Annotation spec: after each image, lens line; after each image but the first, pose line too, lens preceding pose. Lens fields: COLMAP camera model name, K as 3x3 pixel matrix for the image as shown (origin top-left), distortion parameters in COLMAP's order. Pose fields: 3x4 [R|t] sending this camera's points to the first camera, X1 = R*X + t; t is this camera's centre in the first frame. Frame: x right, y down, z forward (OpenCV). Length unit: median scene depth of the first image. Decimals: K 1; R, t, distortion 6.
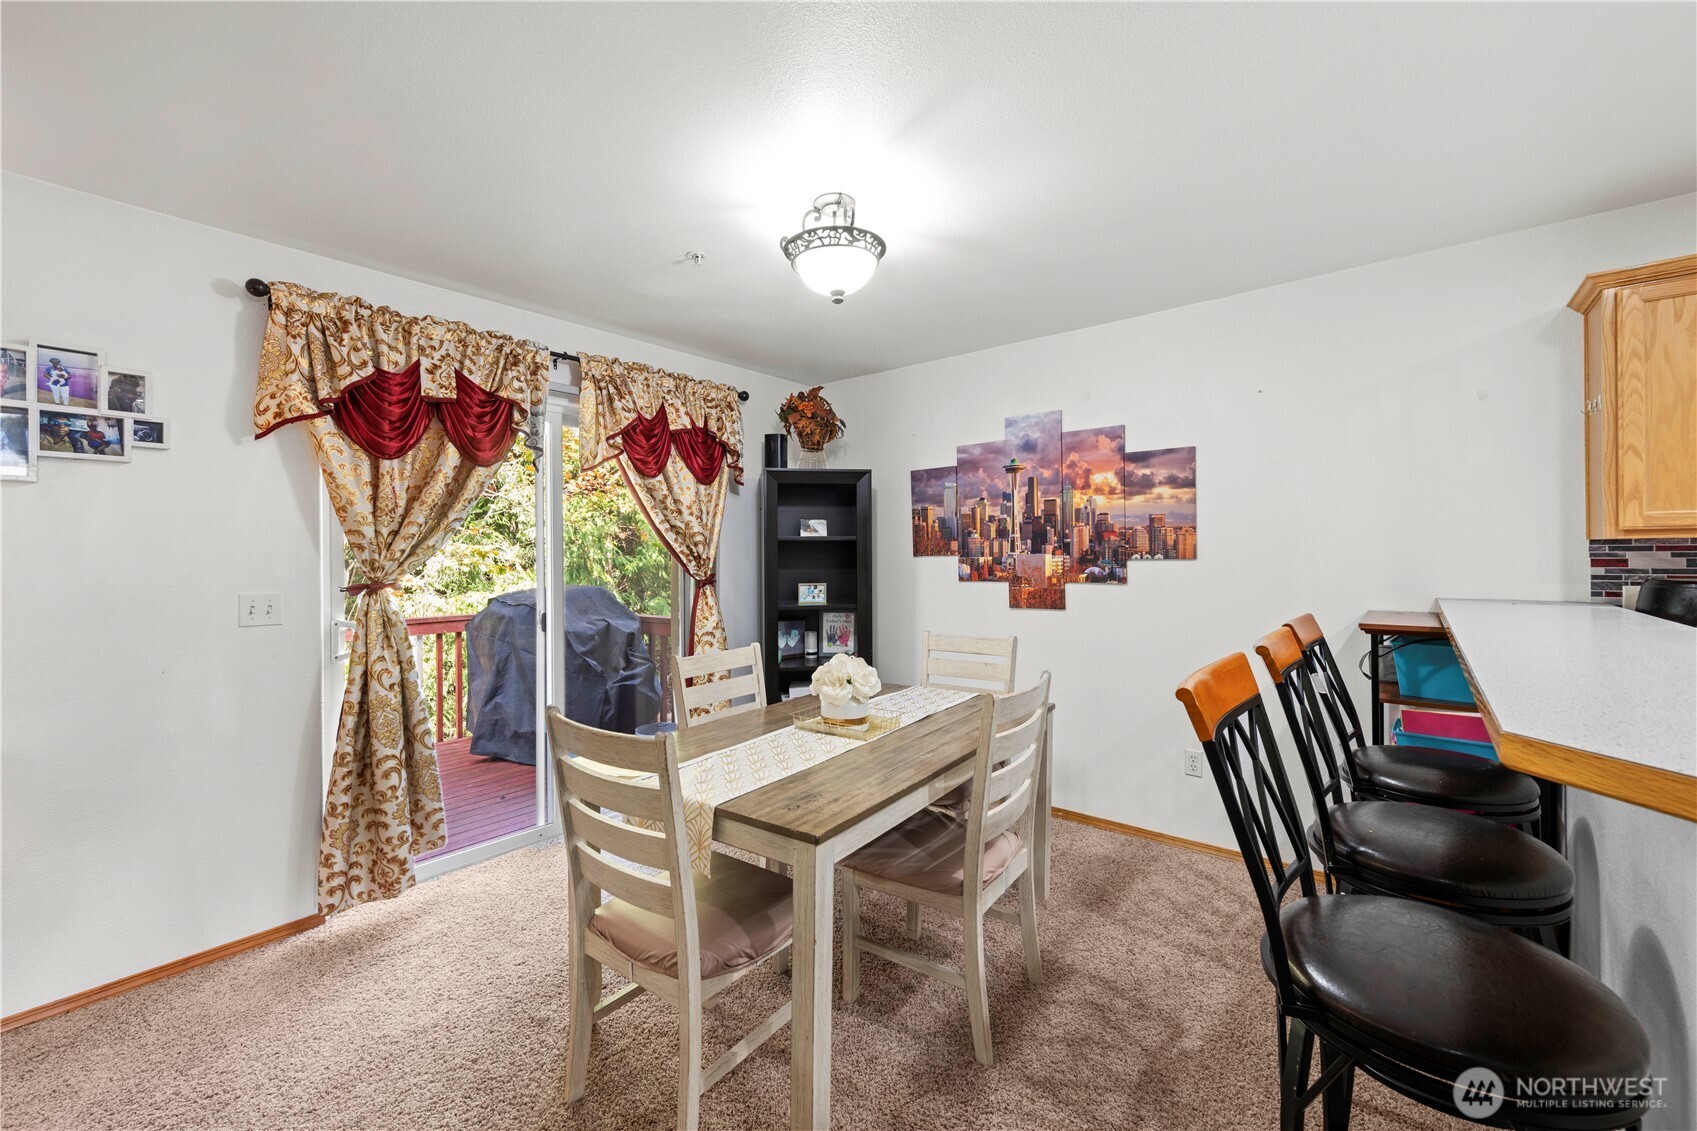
lens RADIAL K [[681.0, 0, 845.6], [0, 681.0, 553.1], [0, 0, 1]] dist [-0.001817, -0.000129]
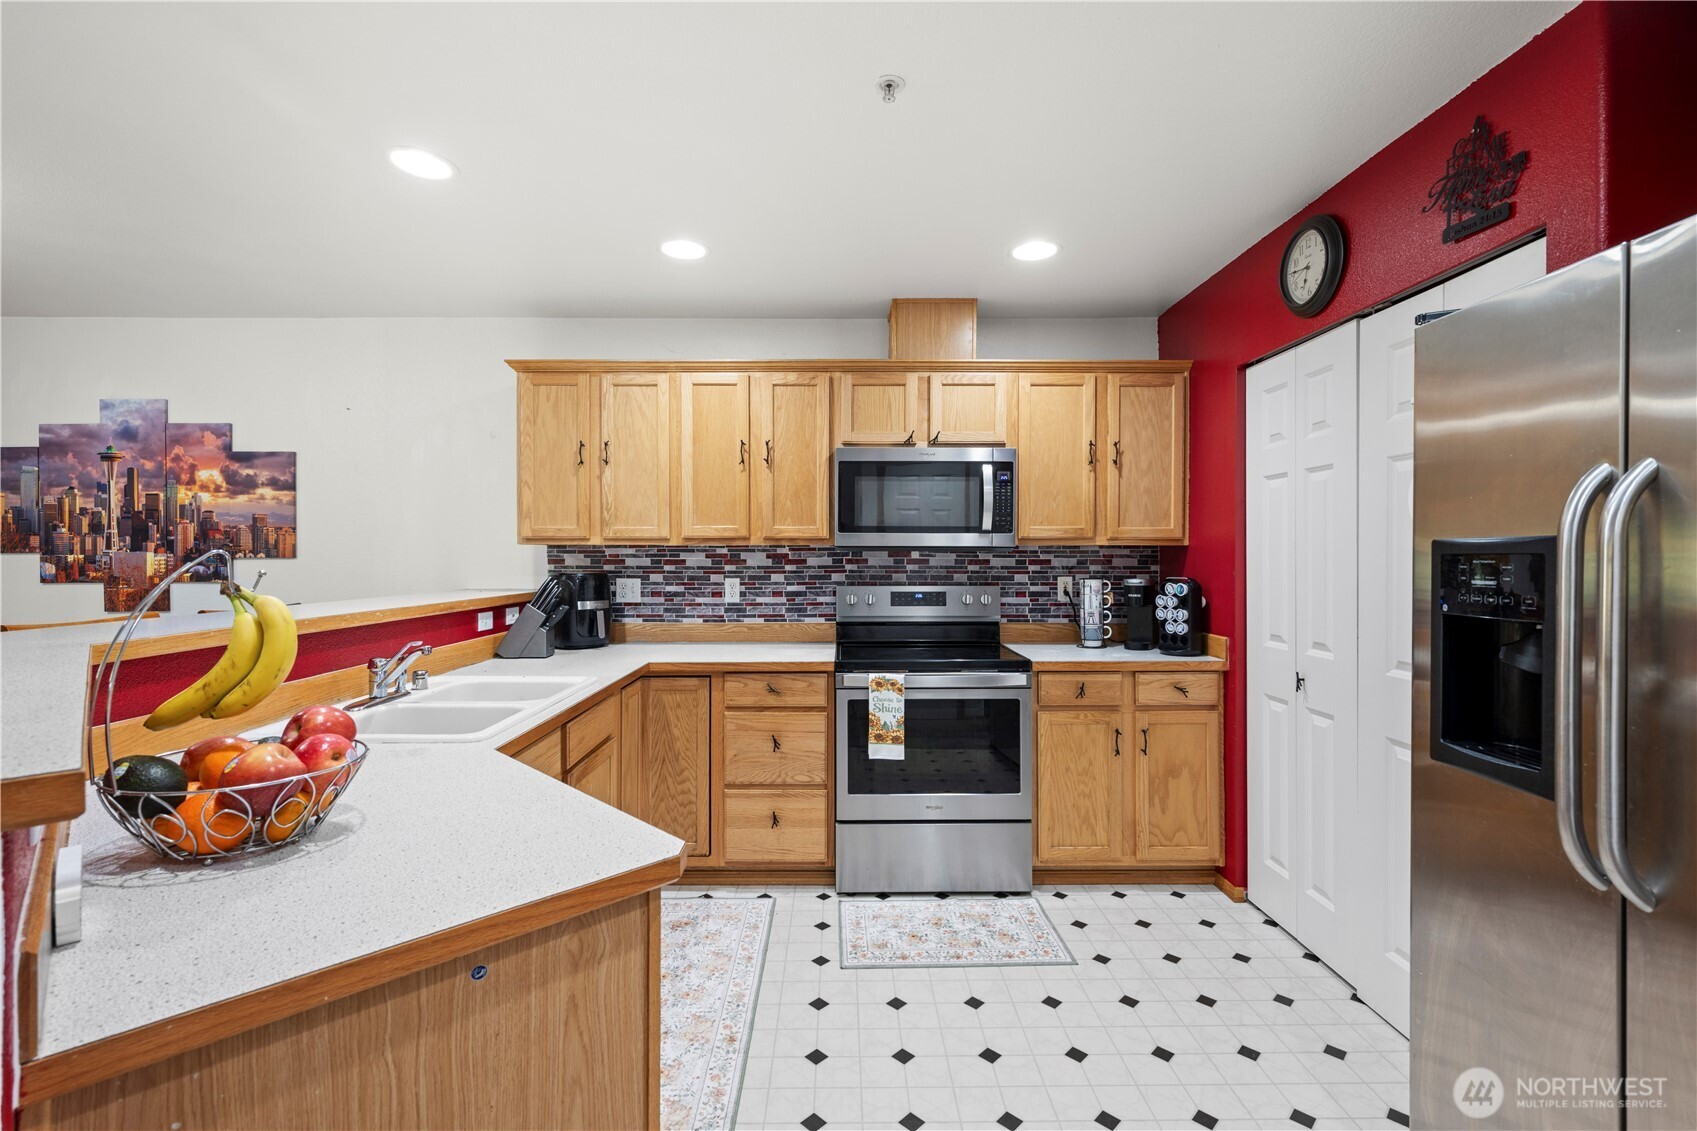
lens RADIAL K [[751.7, 0, 851.2], [0, 751.7, 558.5], [0, 0, 1]] dist [-0.001030, -0.000359]
pose [[0.766329, 0.007223, 0.642407, 0.382197], [-0.008404, 0.999964, -0.001219, 0.003466], [-0.642393, -0.004465, 0.766362, -0.412458]]
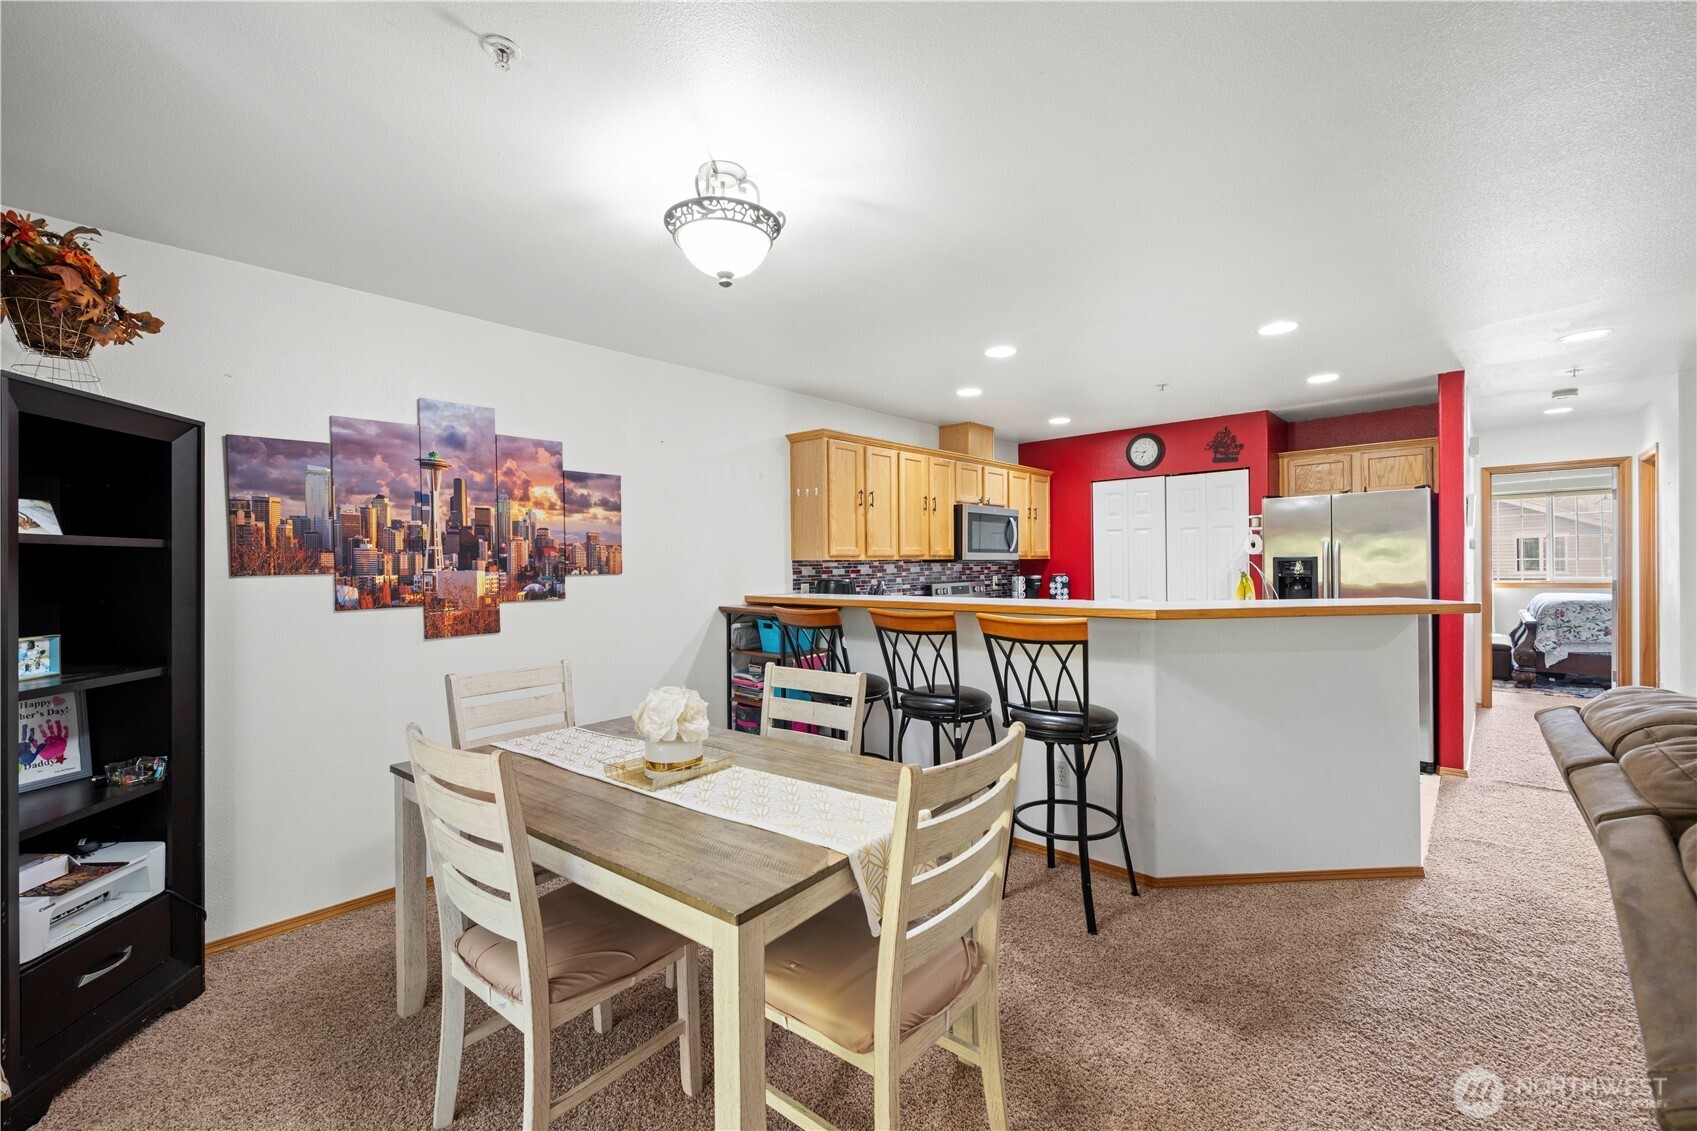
lens RADIAL K [[701.0, 0, 848.5], [0, 701.0, 565.5], [0, 0, 1]] dist [-0.003572, -0.000353]
pose [[0.046829, 0.005859, 0.998886, -0.583709], [0.010884, 0.999920, -0.006375, 0.005761], [-0.998844, 0.011170, 0.046762, 0.502951]]
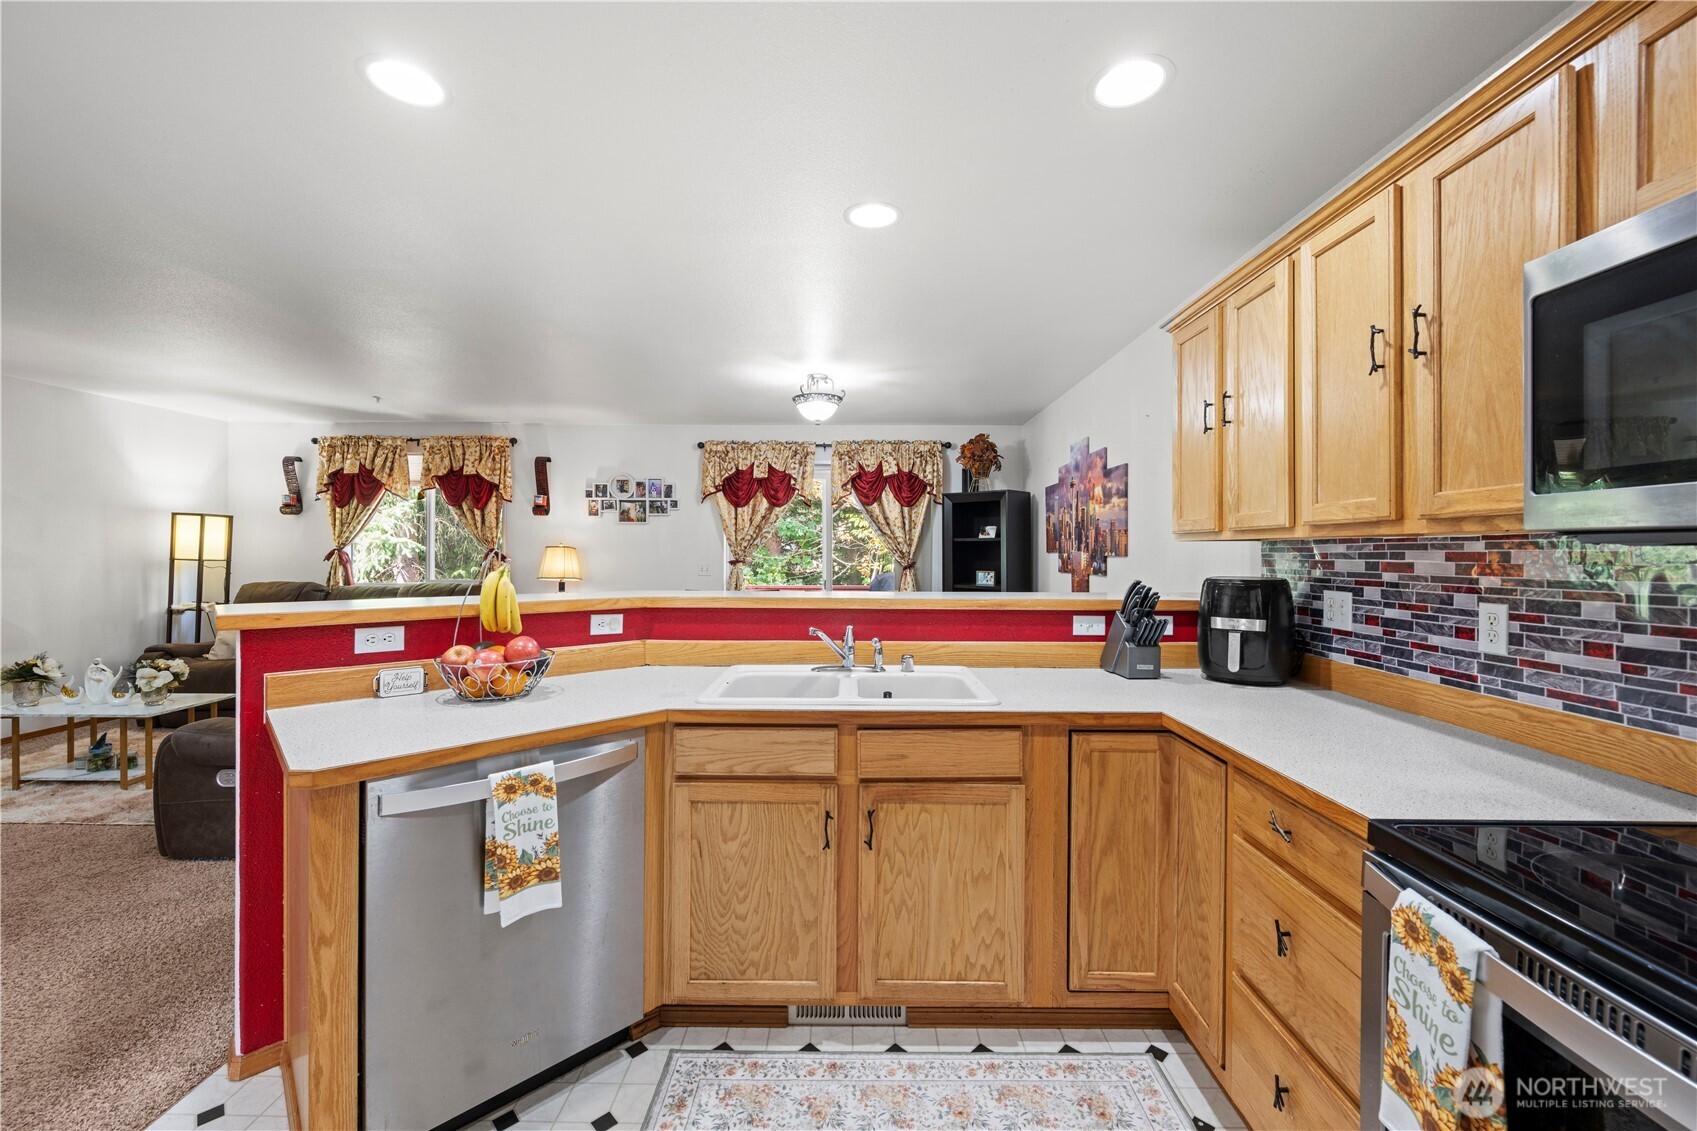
lens RADIAL K [[668.5, 0, 845.5], [0, 668.5, 556.6], [0, 0, 1]] dist [-0.000353, 0.000253]
pose [[0.627978, 0.015790, -0.778071, 1.008992], [-0.008665, 0.999874, 0.013298, -0.002393], [0.778183, -0.001609, 0.628036, -0.119930]]
